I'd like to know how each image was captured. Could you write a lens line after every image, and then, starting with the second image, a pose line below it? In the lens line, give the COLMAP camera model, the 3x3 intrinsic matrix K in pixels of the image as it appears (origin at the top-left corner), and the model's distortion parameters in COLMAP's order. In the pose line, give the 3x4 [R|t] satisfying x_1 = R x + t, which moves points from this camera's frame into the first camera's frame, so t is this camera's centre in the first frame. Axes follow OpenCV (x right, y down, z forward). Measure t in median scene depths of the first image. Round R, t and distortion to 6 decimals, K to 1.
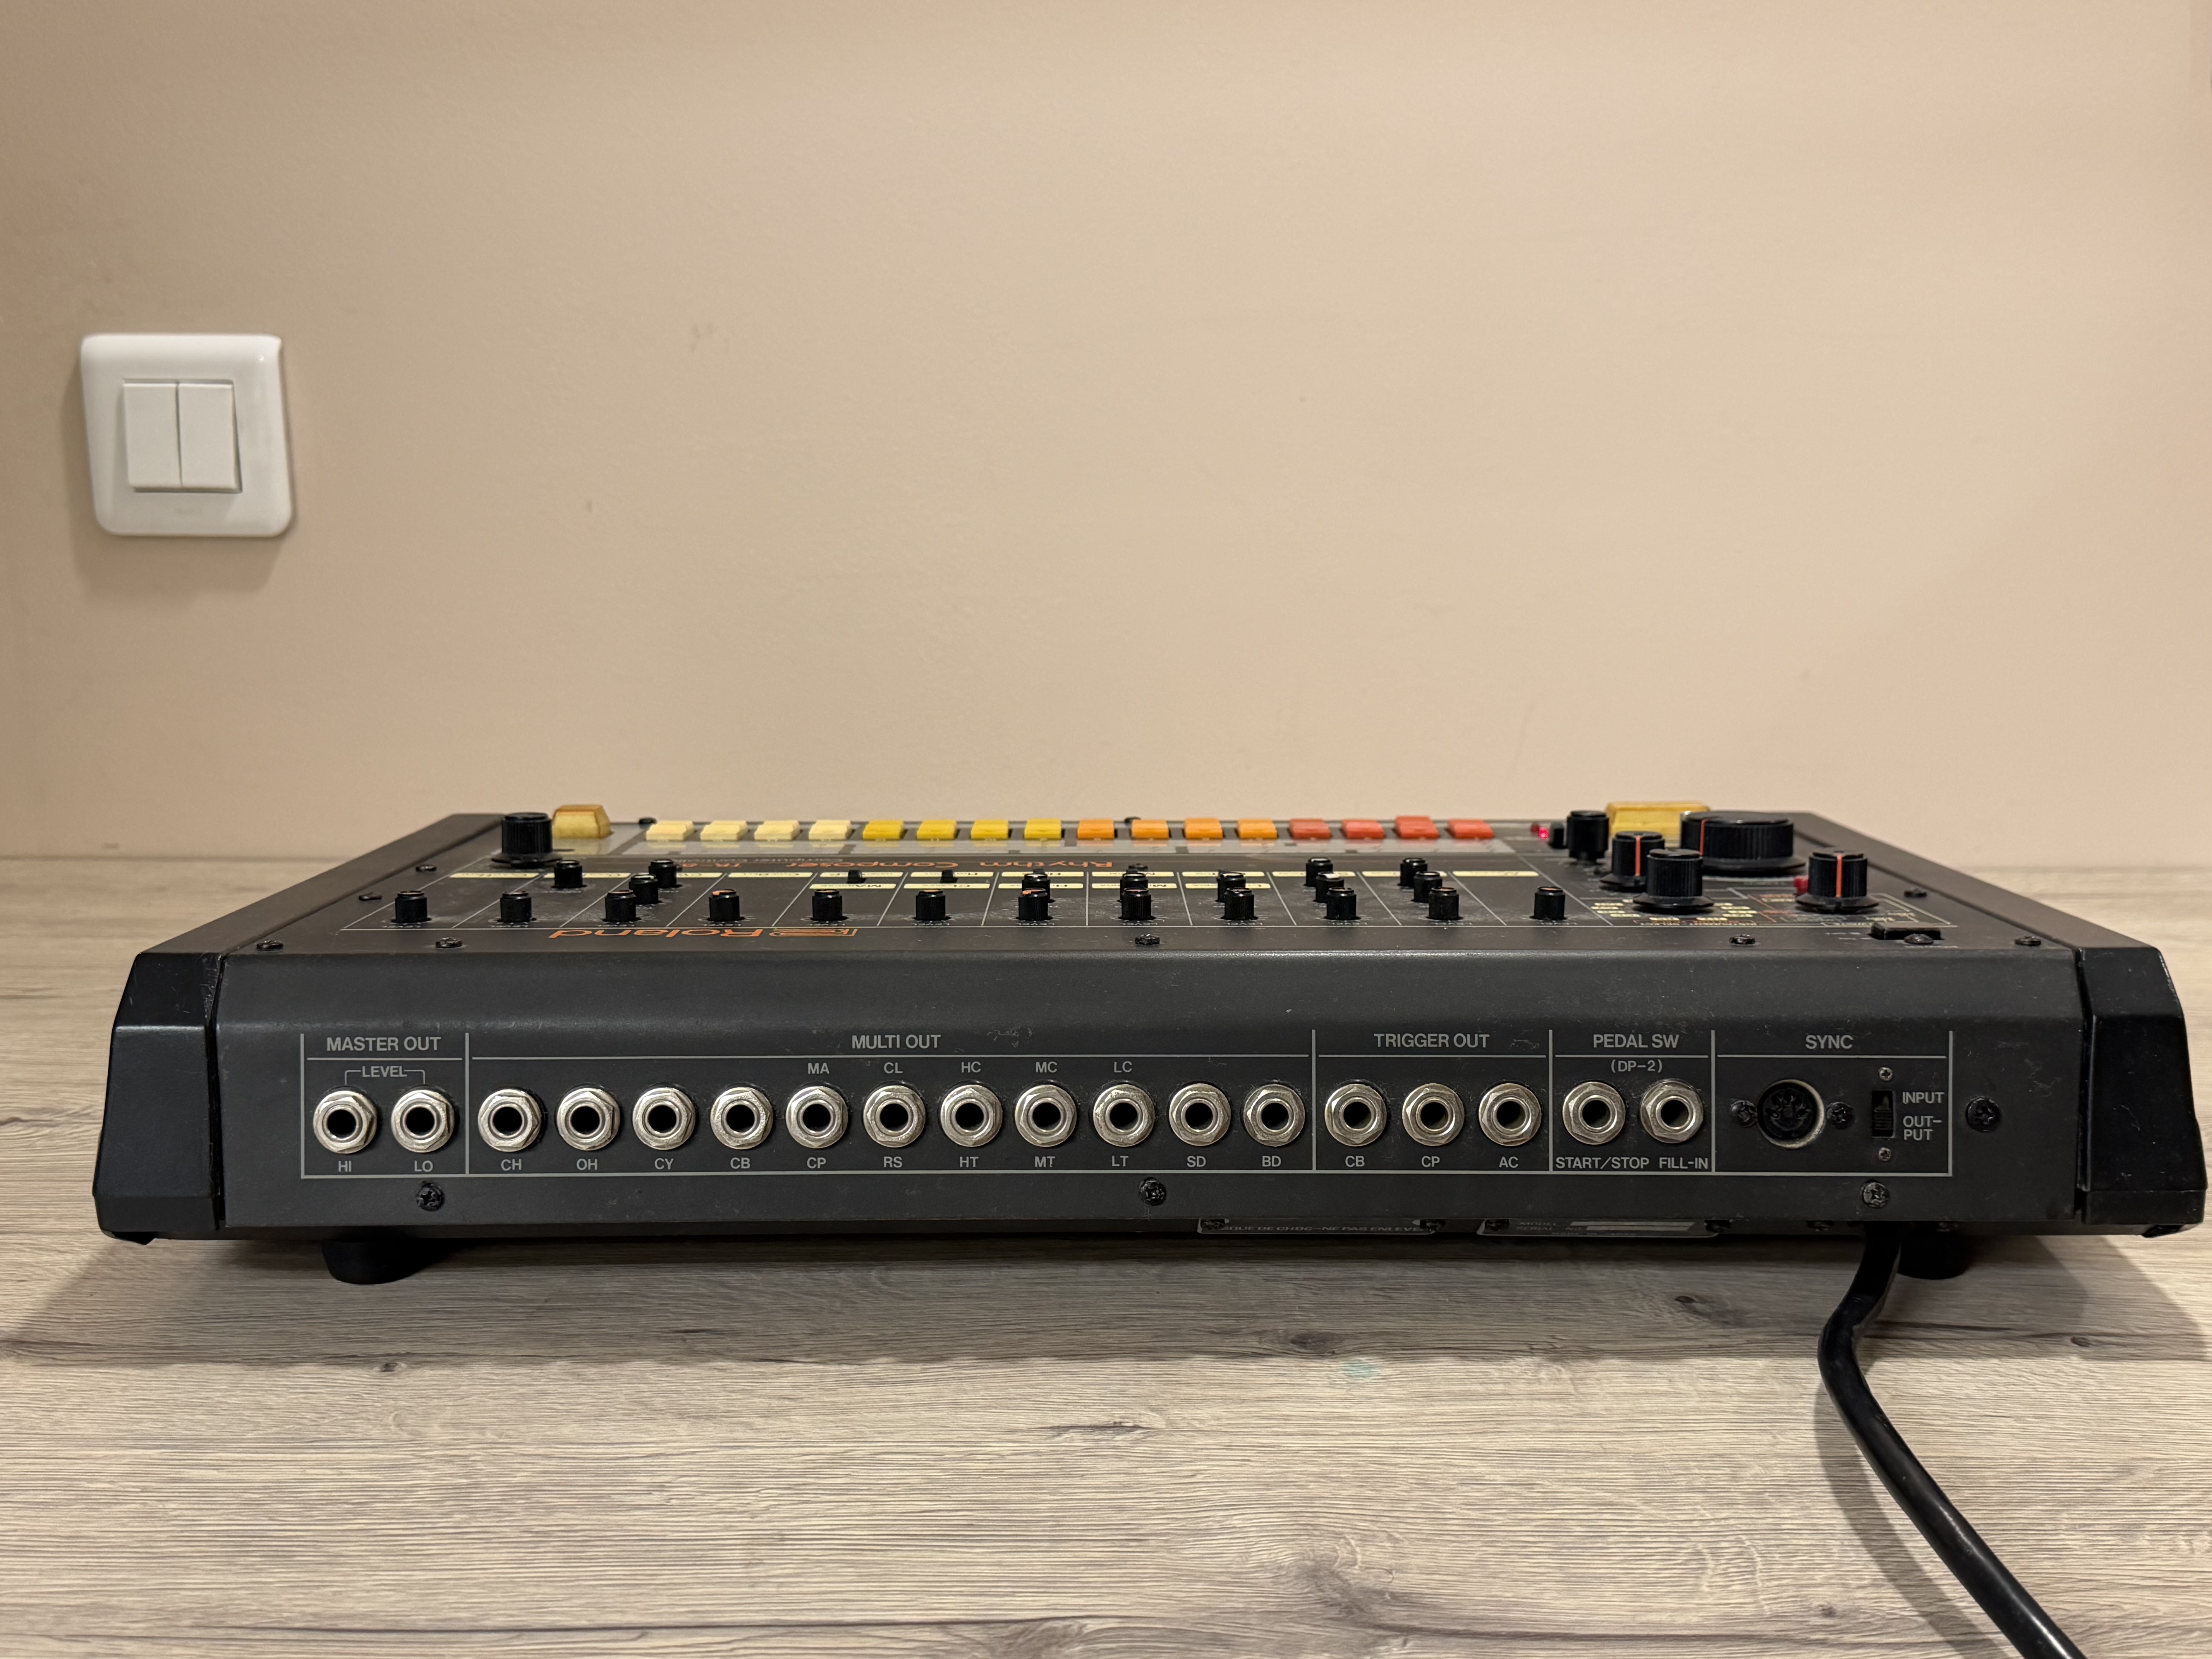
lens RADIAL K [[2347.0, 0, 1109.3], [0, 2347.0, 821.8], [0, 0, 1]] dist [0.048093, 0.000000]
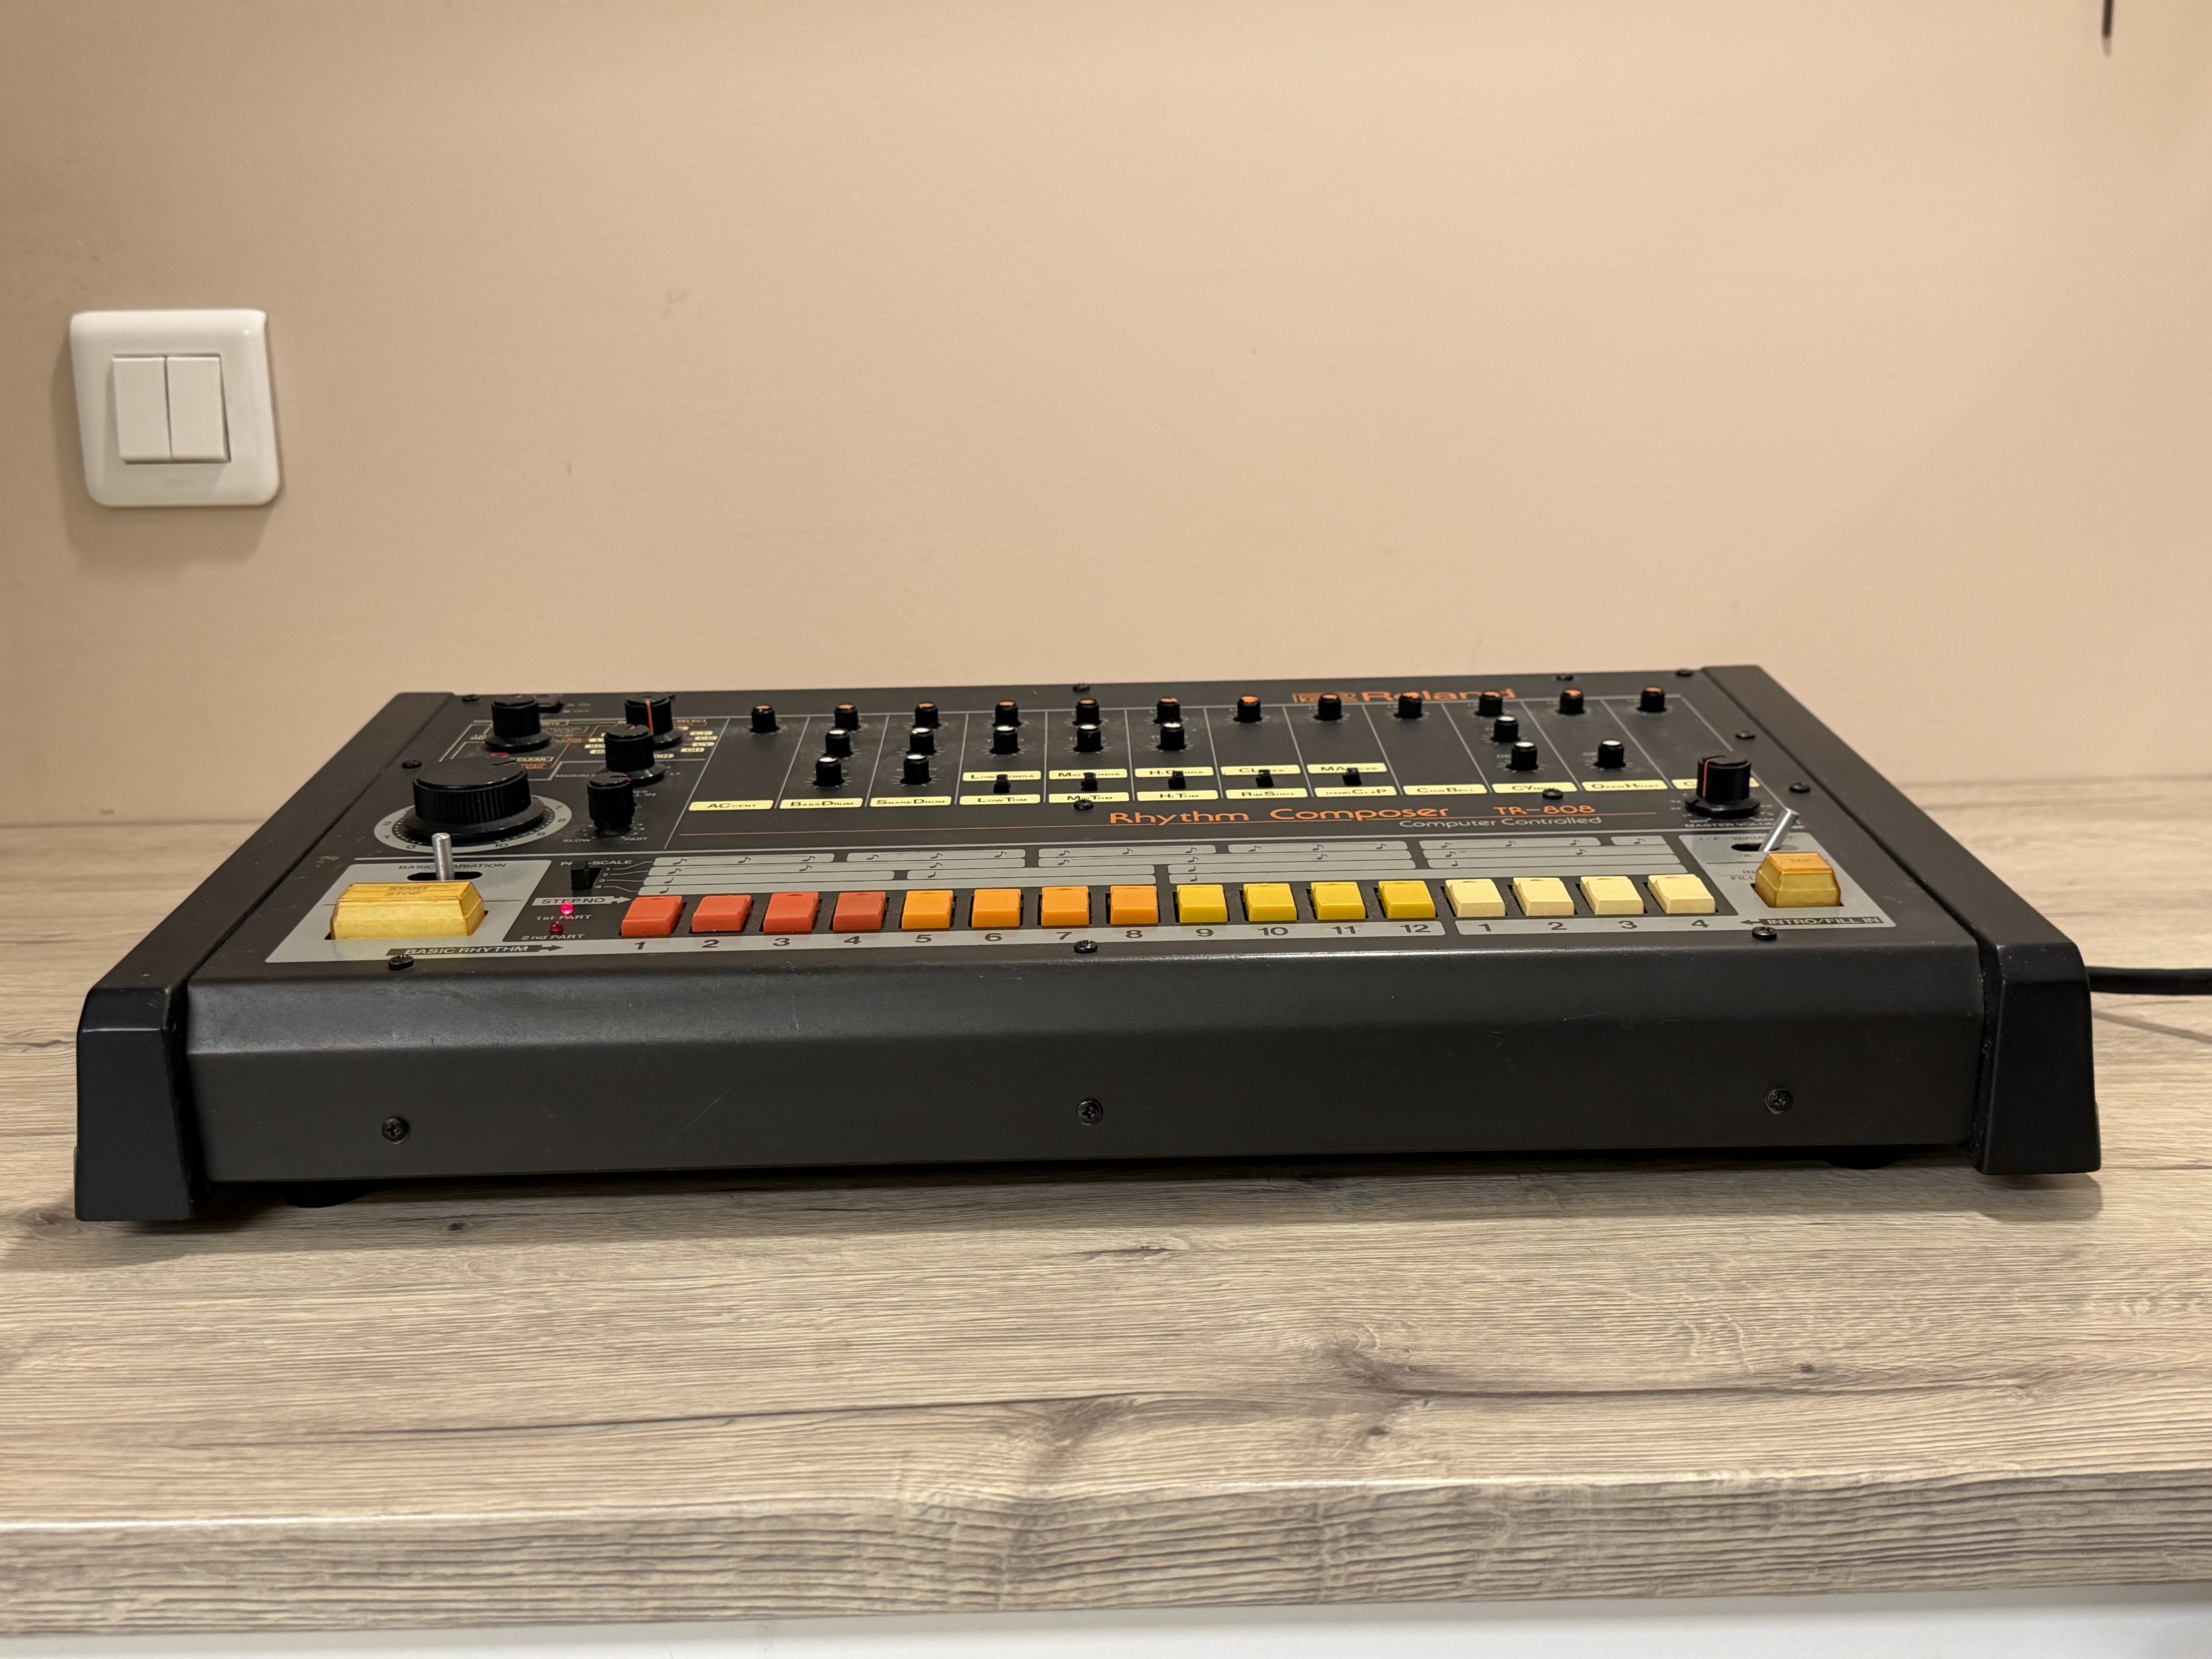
lens RADIAL K [[2347.0, 0, 1095.6], [0, 2347.0, 828.0], [0, 0, 1]] dist [0.048093, 0.000000]
pose [[0.999224, -0.026524, 0.029115, -0.043193], [0.026727, 0.999621, -0.006584, 0.066736], [-0.028930, 0.007357, 0.999554, -0.074181]]
